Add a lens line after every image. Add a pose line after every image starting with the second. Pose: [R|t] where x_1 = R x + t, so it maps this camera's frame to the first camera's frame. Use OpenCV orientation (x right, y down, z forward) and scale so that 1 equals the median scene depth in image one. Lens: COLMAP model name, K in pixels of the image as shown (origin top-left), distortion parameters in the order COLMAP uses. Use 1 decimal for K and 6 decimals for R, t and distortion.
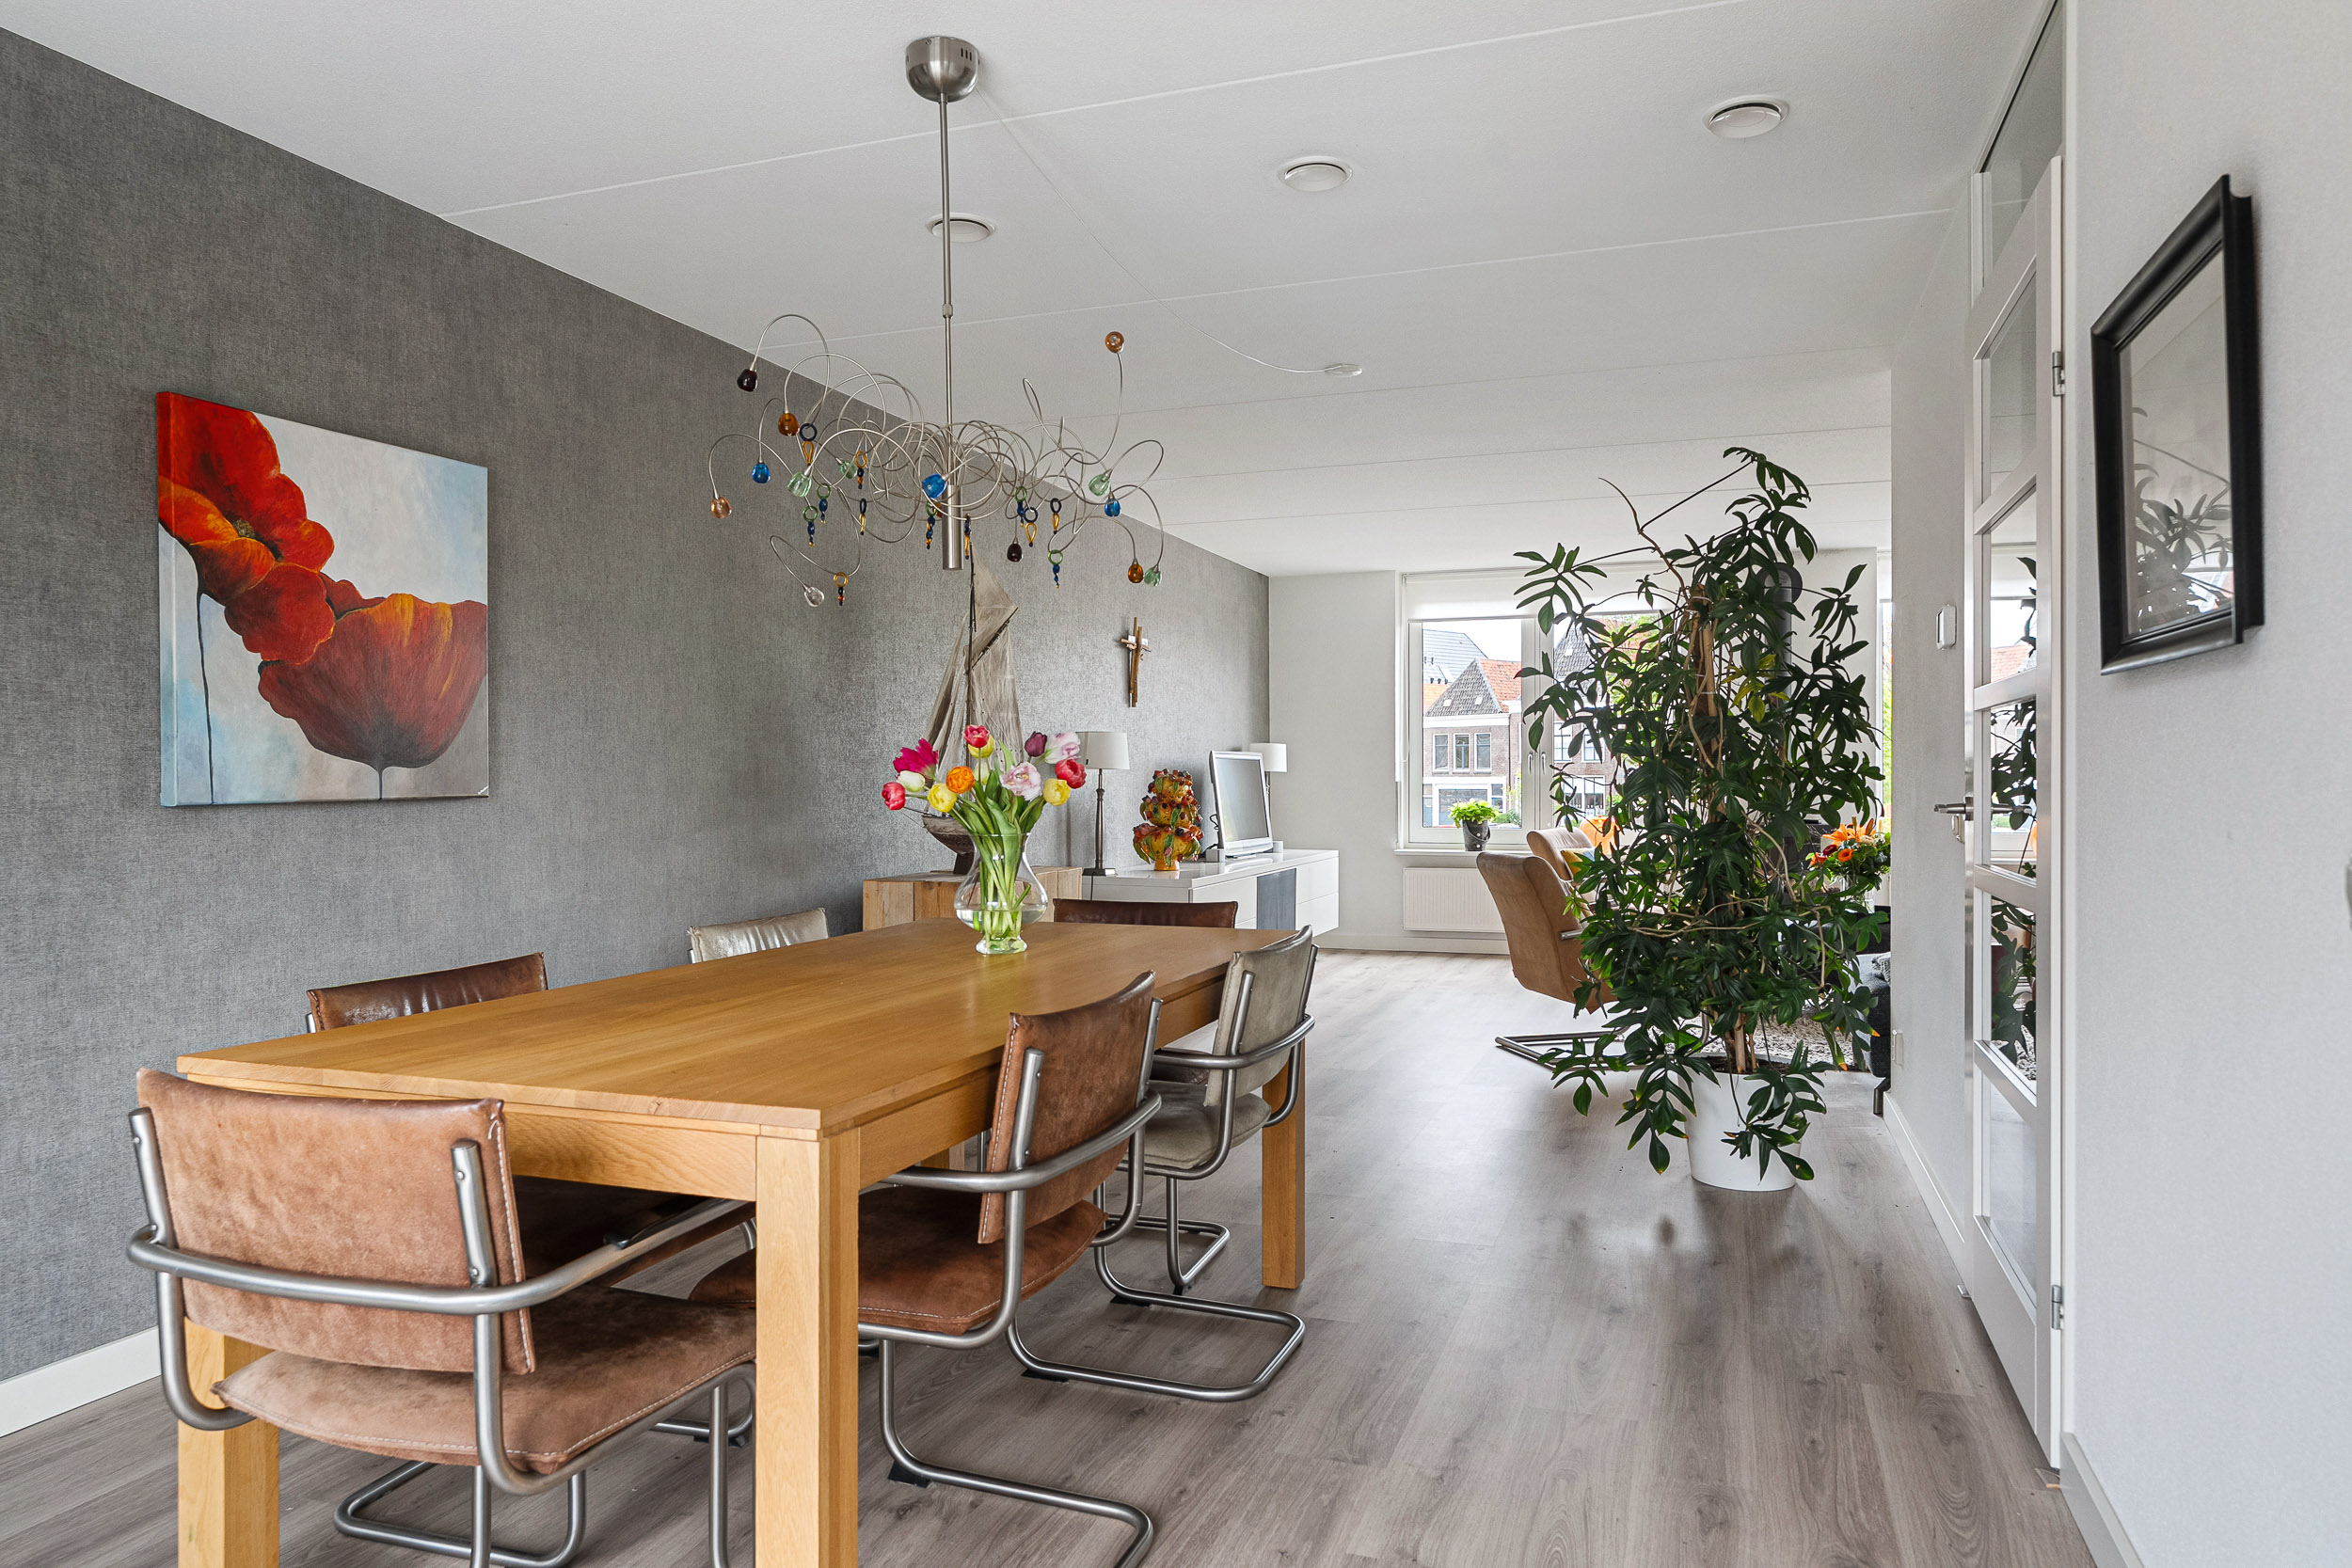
lens RADIAL K [[1544.1, 0, 1172.9], [0, 1544.1, 790.5], [0, 0, 1]] dist [0.000865, -0.000082]
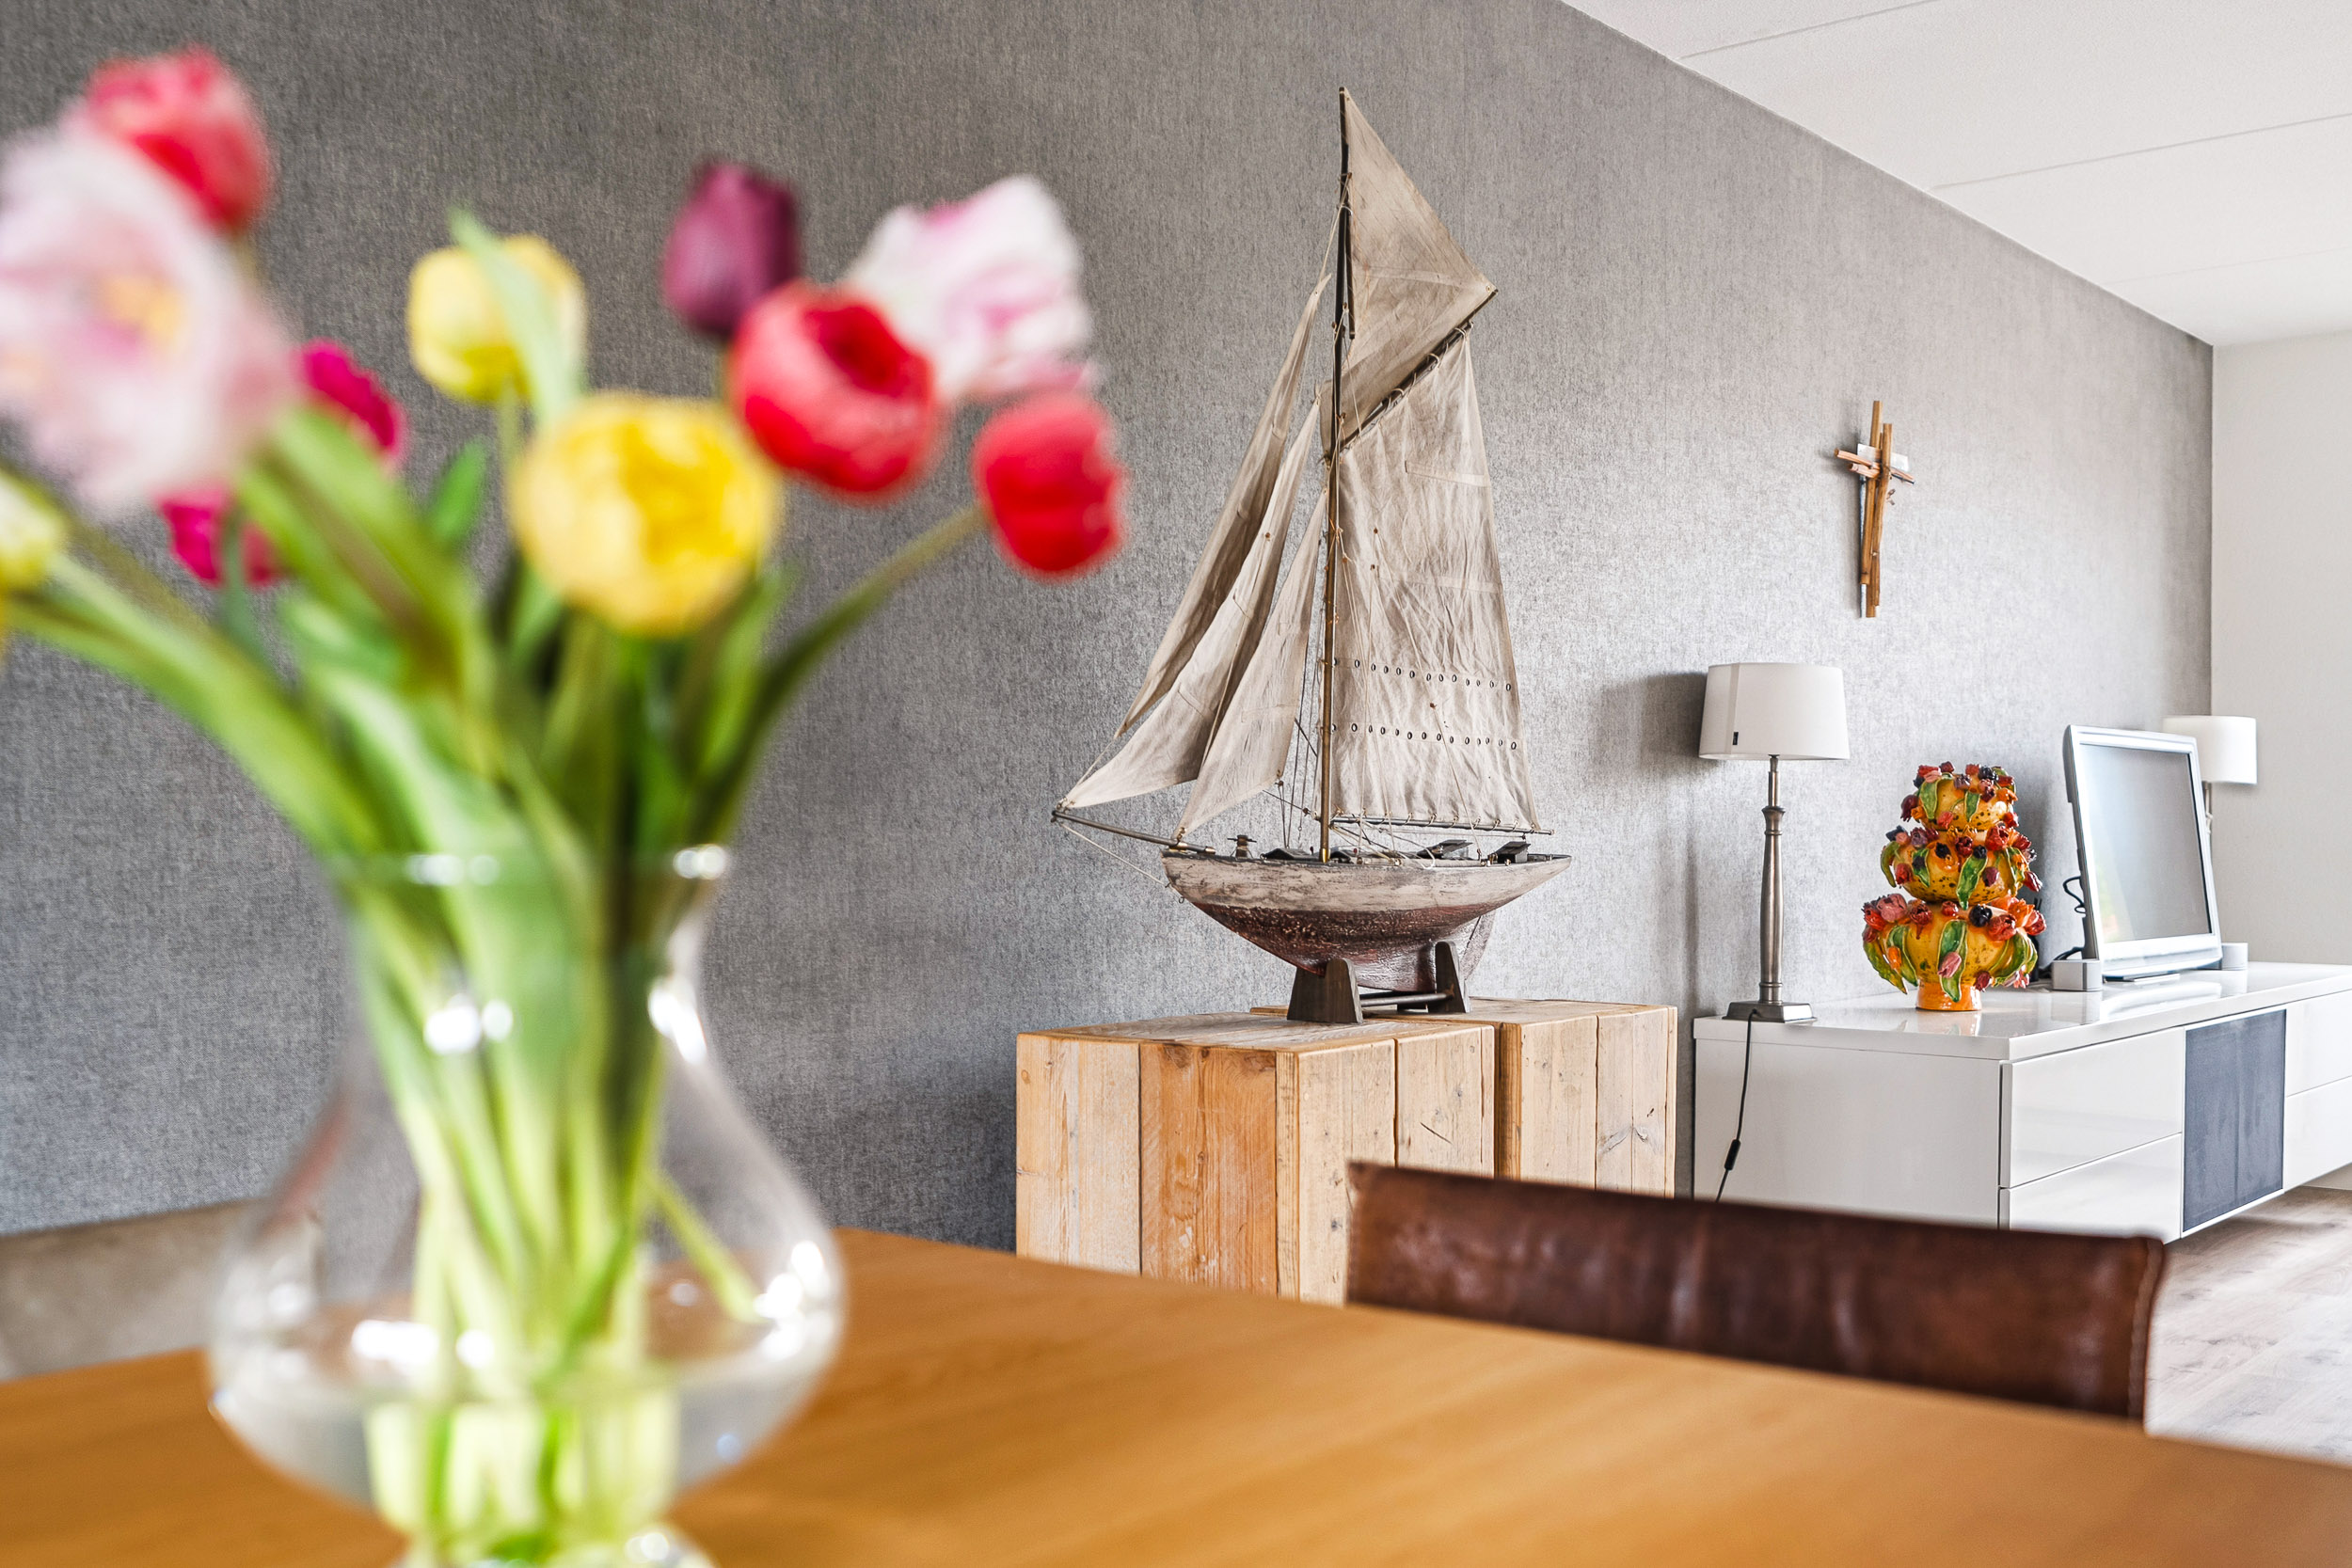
lens RADIAL K [[2301.5, 0, 1199.6], [0, 2301.5, 884.3], [0, 0, 1]] dist [0.007811, 0.000000]
pose [[0.943160, 0.007584, -0.332251, 0.011532], [-0.003729, 0.999918, 0.012238, 0.011903], [0.332317, -0.010303, 0.943111, 0.361950]]
